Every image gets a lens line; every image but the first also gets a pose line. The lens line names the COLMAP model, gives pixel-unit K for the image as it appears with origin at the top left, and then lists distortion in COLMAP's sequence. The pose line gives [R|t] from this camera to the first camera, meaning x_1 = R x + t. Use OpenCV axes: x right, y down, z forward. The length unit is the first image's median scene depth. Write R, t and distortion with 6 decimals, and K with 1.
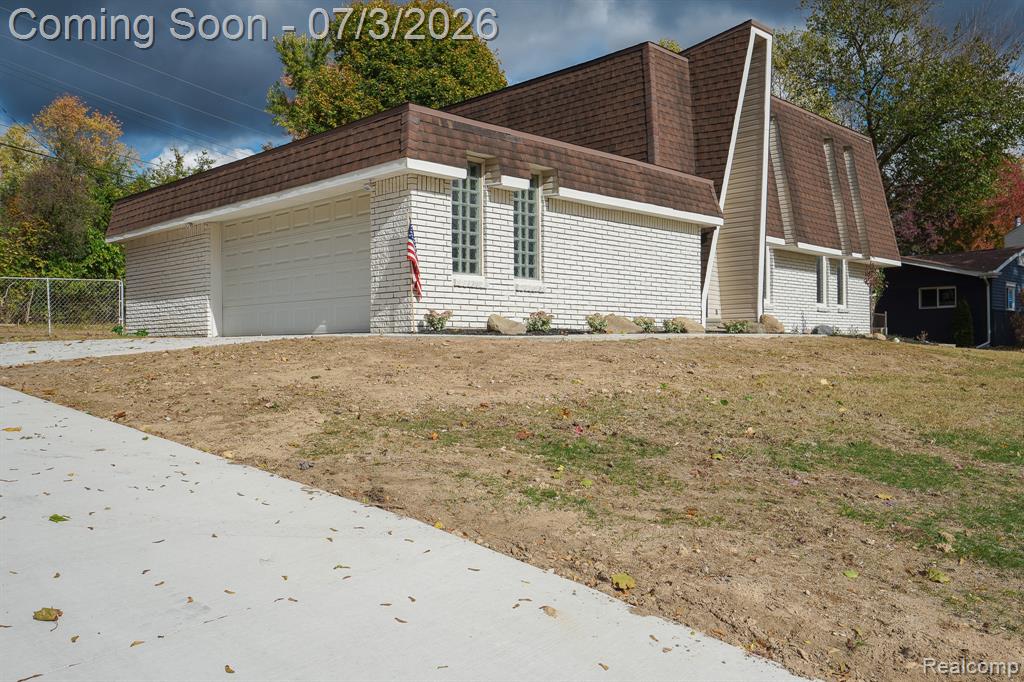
lens RADIAL K [[830.0, 0, 513.5], [0, 830.0, 342.3], [0, 0, 1]] dist [-0.005939, -0.002899]
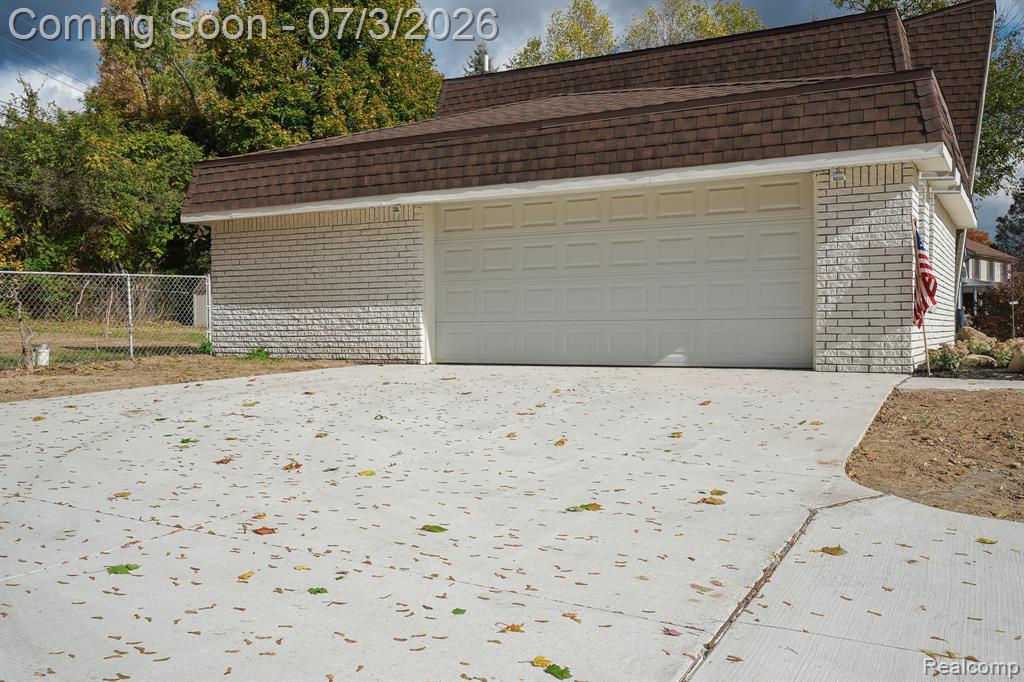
lens RADIAL K [[913.9, 0, 512.2], [0, 913.9, 339.7], [0, 0, 1]] dist [0.000515, -0.000945]
pose [[0.962197, -0.002090, 0.272347, -0.510597], [-0.002358, 0.999869, 0.016003, -0.040326], [-0.272345, -0.016040, 0.962066, 0.218940]]
